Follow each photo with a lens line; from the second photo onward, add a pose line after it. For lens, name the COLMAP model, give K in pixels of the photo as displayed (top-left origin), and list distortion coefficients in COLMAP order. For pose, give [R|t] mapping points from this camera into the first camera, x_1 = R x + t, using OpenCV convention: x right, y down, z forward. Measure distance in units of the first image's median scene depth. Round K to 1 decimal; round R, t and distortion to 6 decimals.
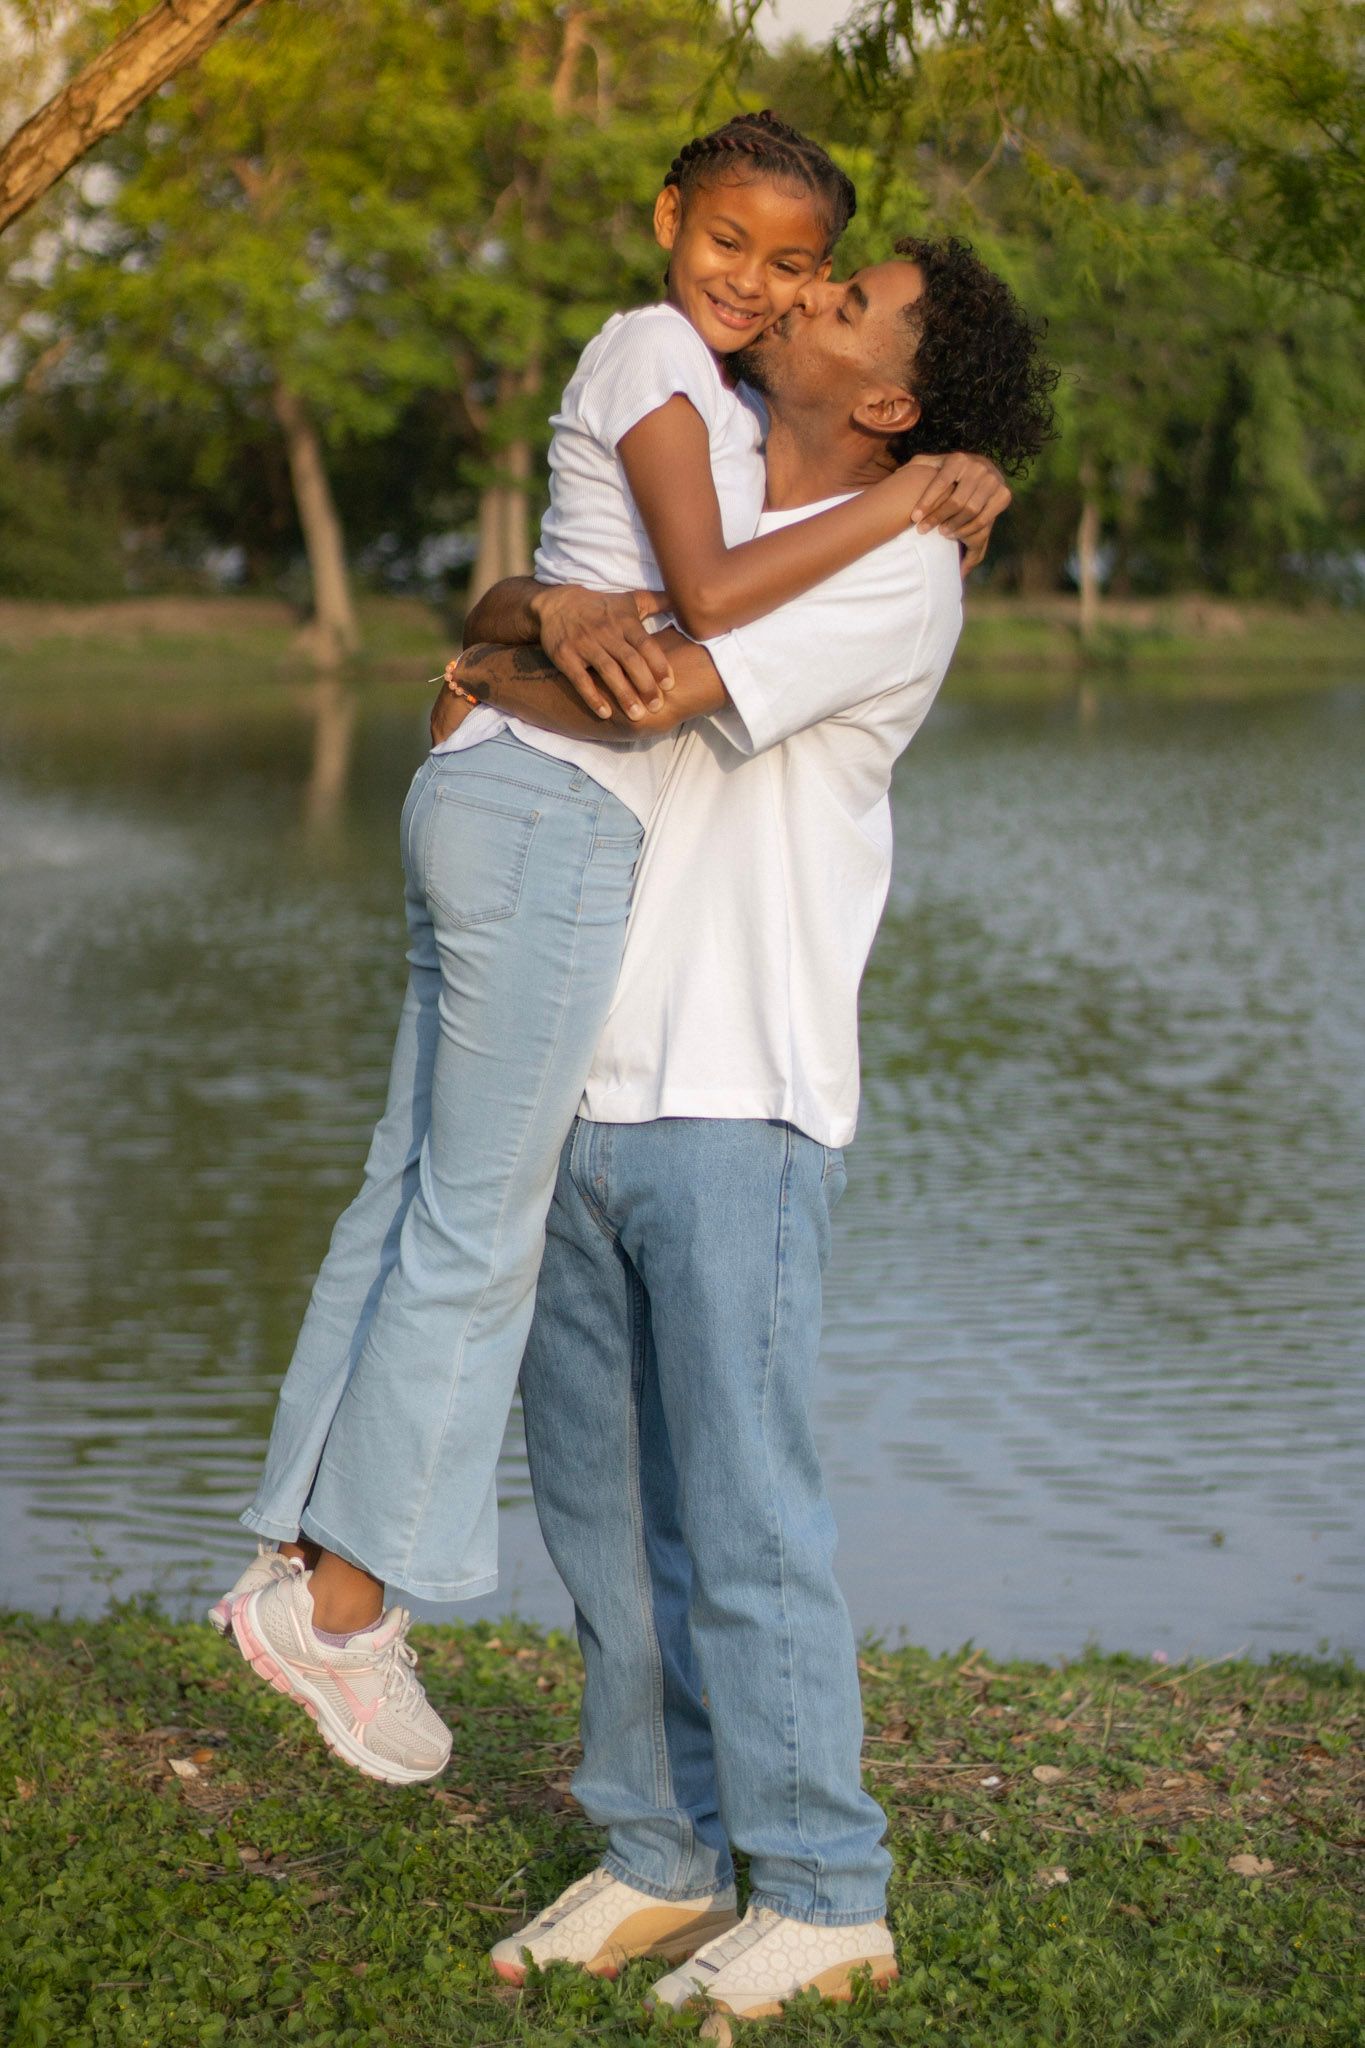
lens RADIAL K [[4810.1, 0, 642.6], [0, 4810.1, 991.3], [0, 0, 1]] dist [0.020381, -0.415622]
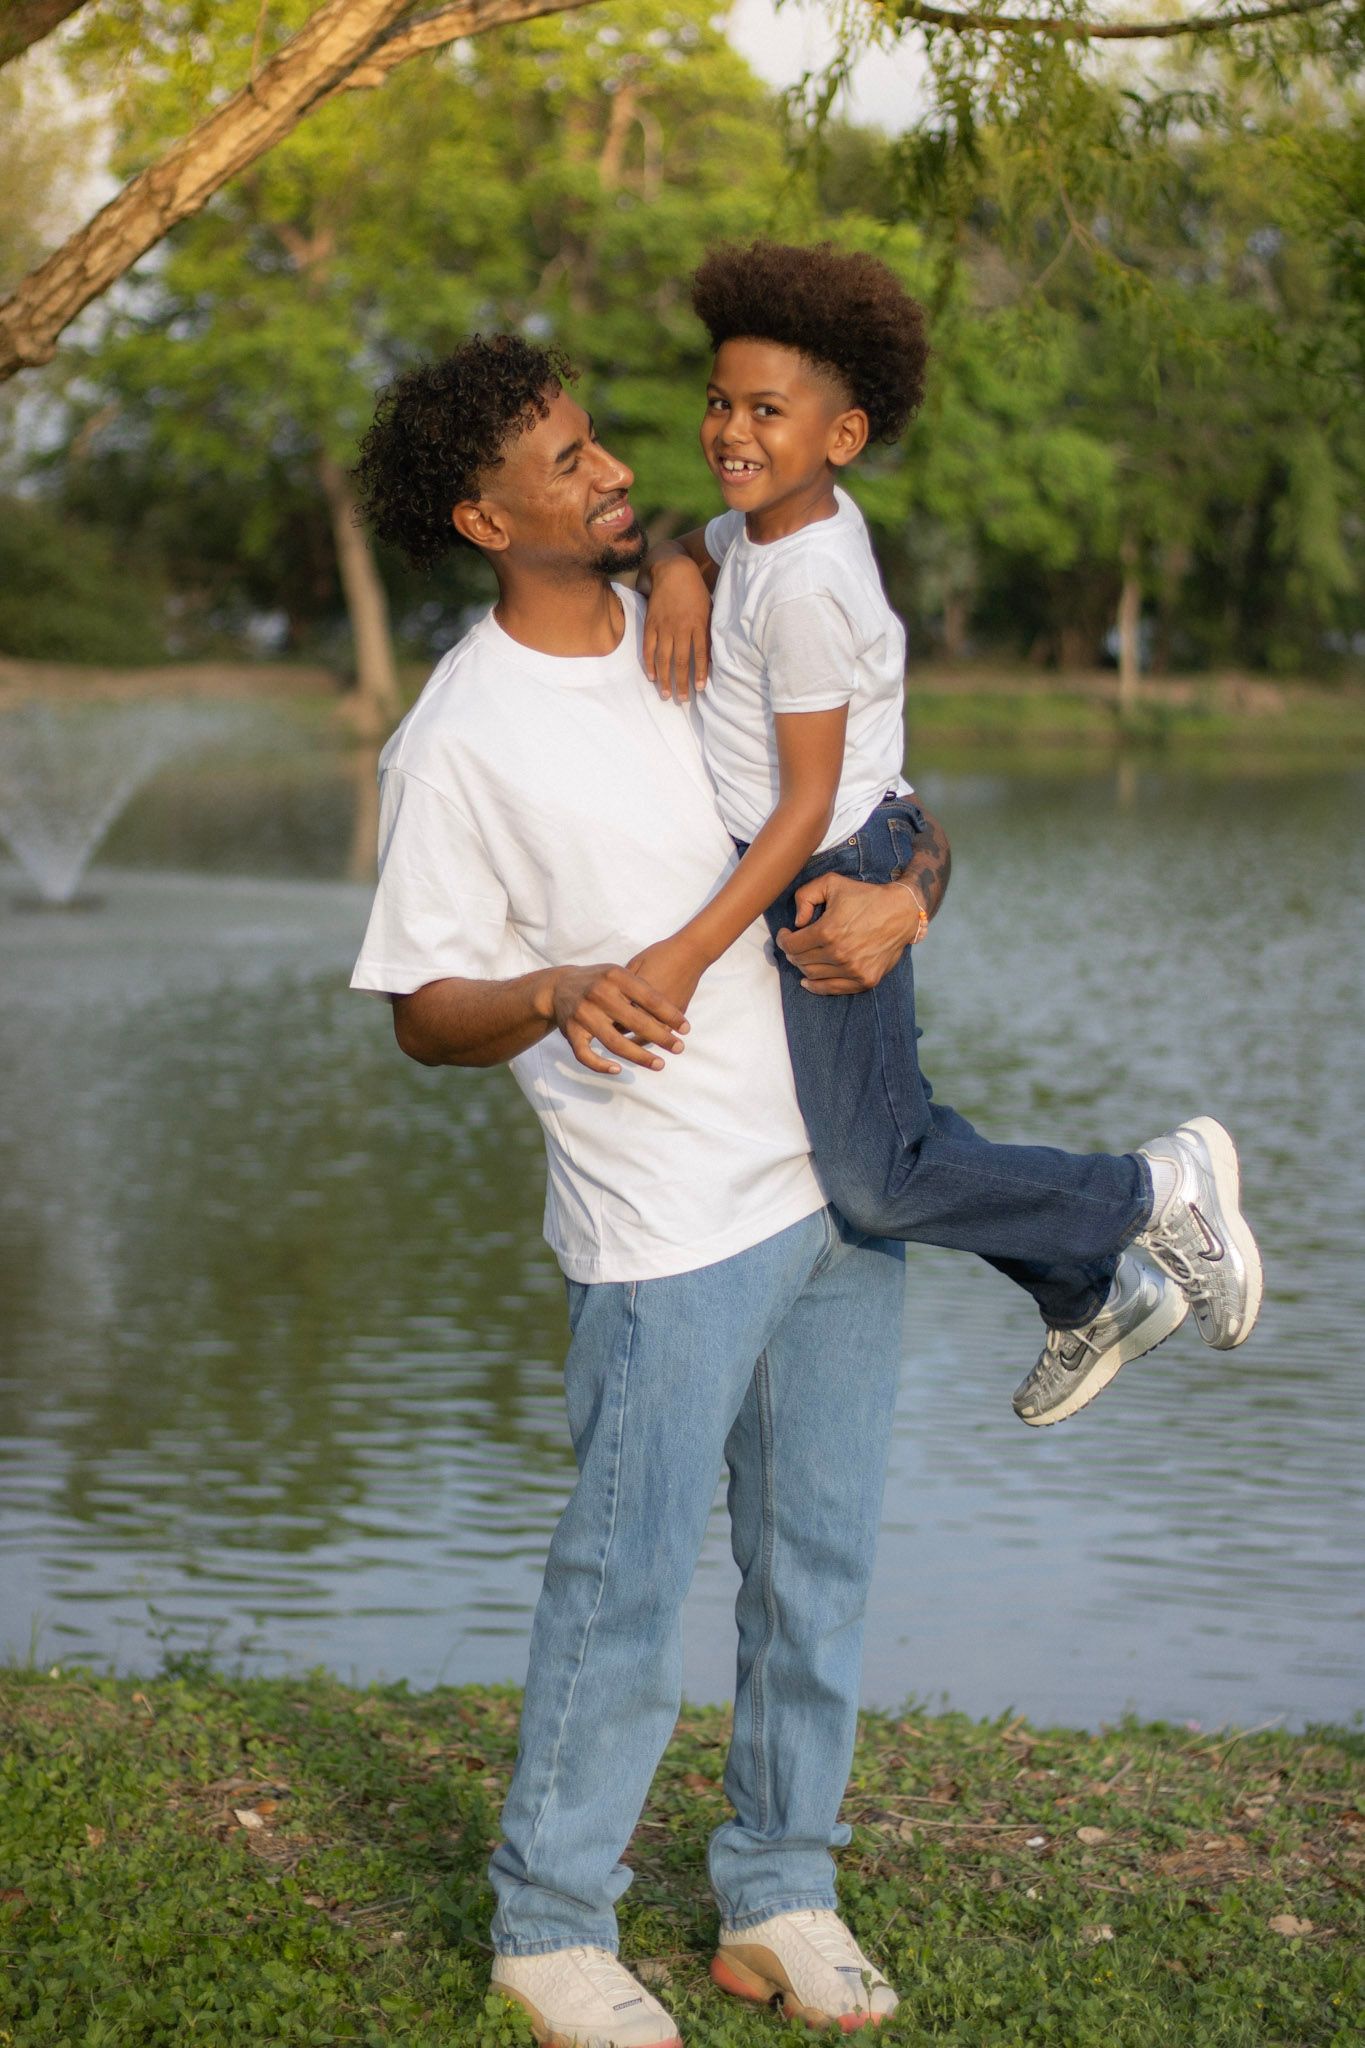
lens RADIAL K [[4811.7, 0, 682.5], [0, 4811.7, 1024.0], [0, 0, 1]] dist [-0.010350, -0.223484]
pose [[0.999927, 0.012030, 0.001124, -0.005975], [-0.012021, 0.999897, -0.007850, -0.000589], [-0.001219, 0.007836, 0.999969, -0.022834]]
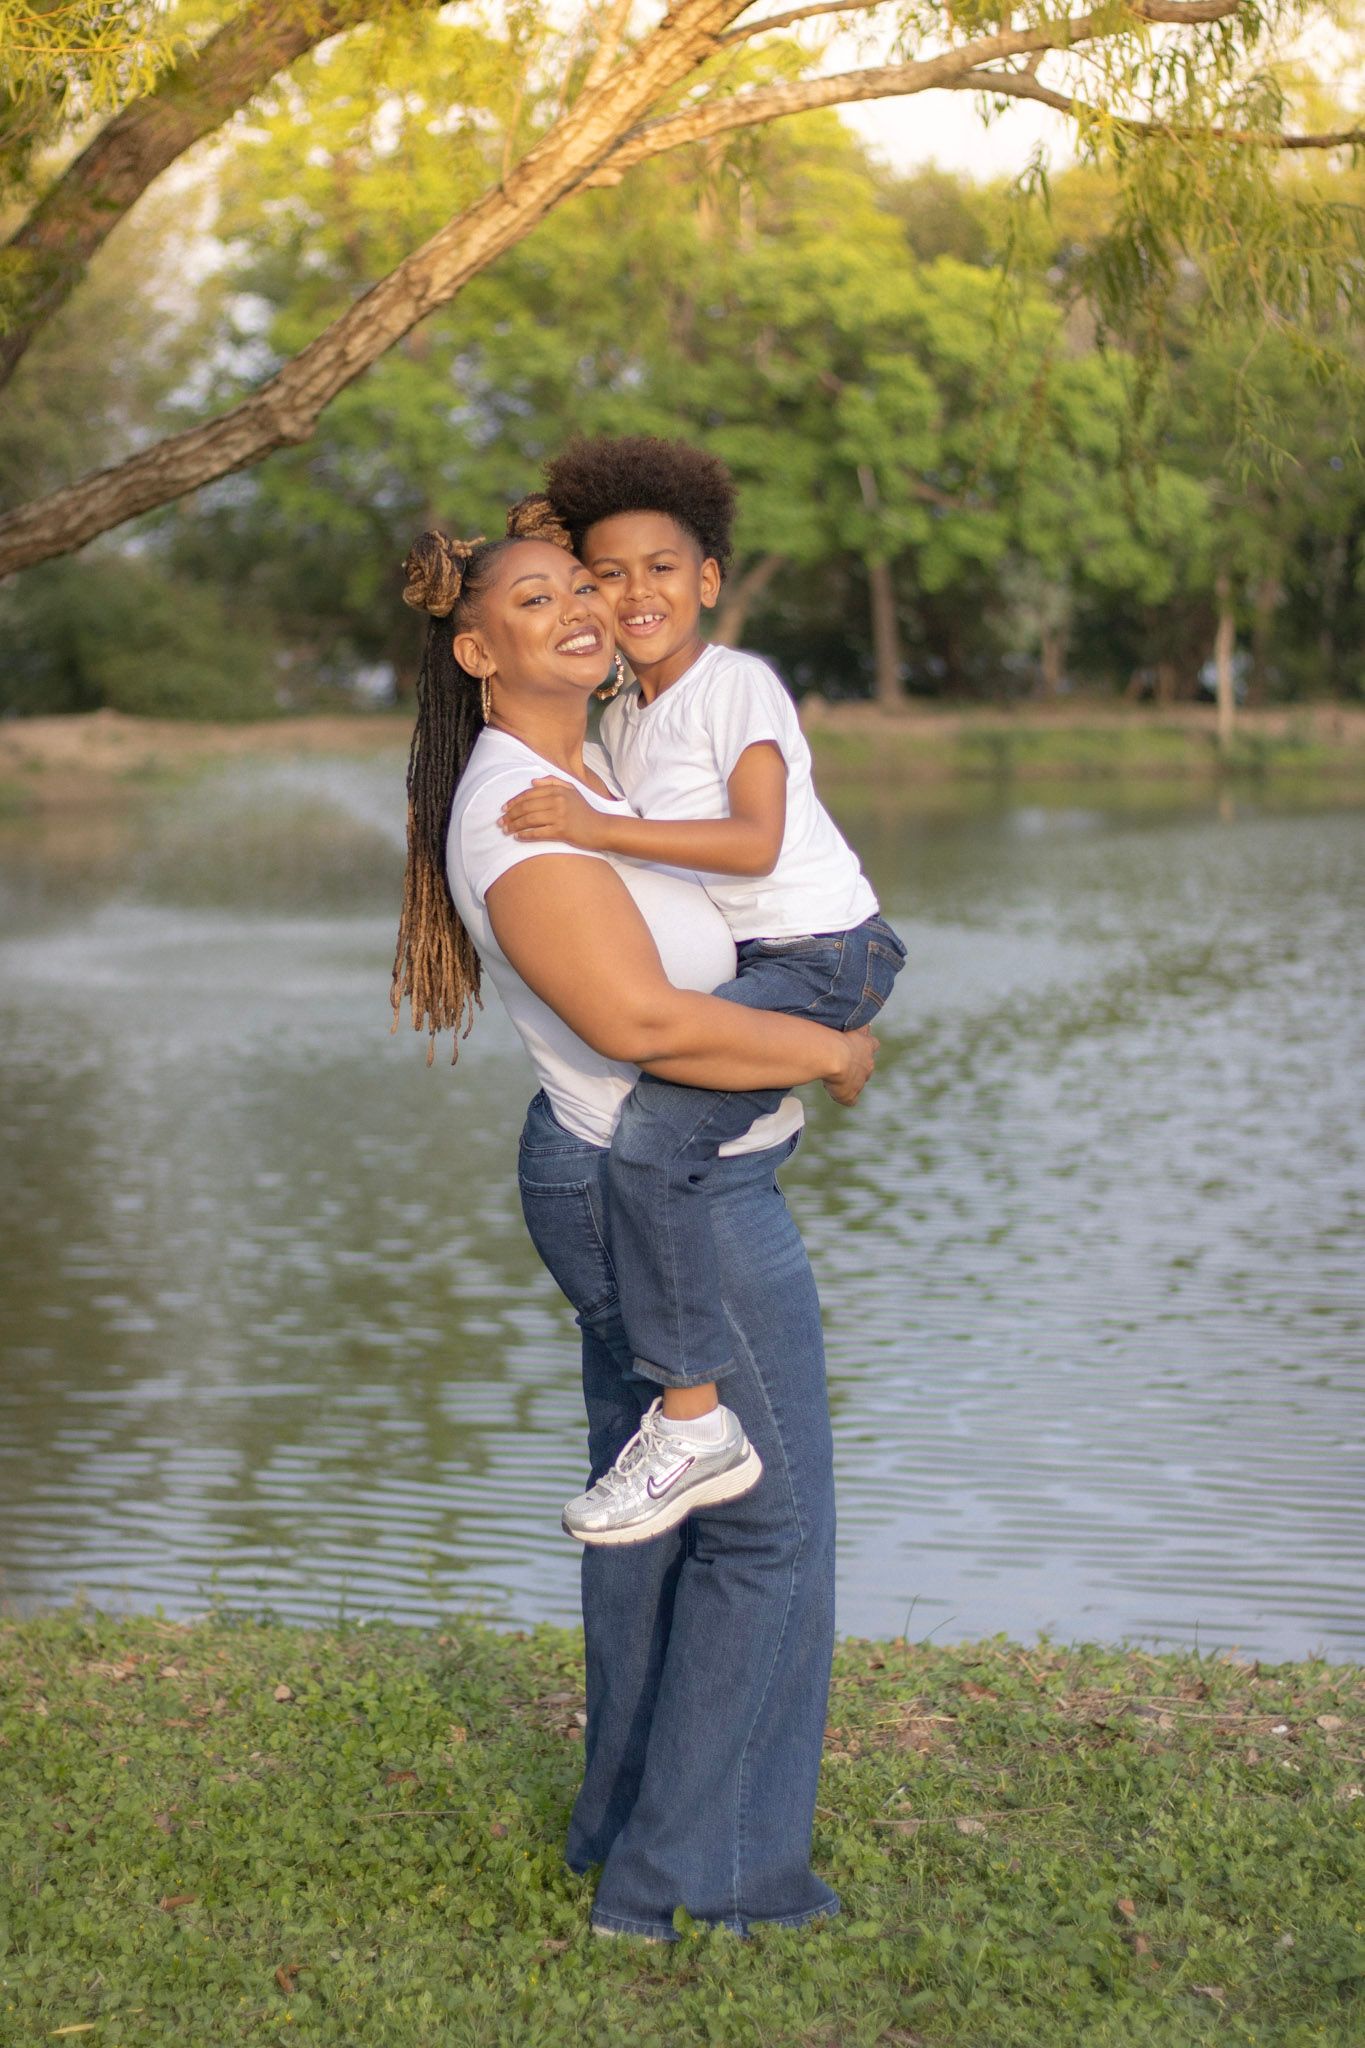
lens RADIAL K [[4805.5, 0, 711.6], [0, 4805.5, 1015.5], [0, 0, 1]] dist [-0.014197, 0.473695]
pose [[0.999884, -0.009504, -0.011903, -0.049106], [0.009282, 0.999785, -0.018530, 0.012499], [0.012076, 0.018417, 0.999757, -0.161883]]
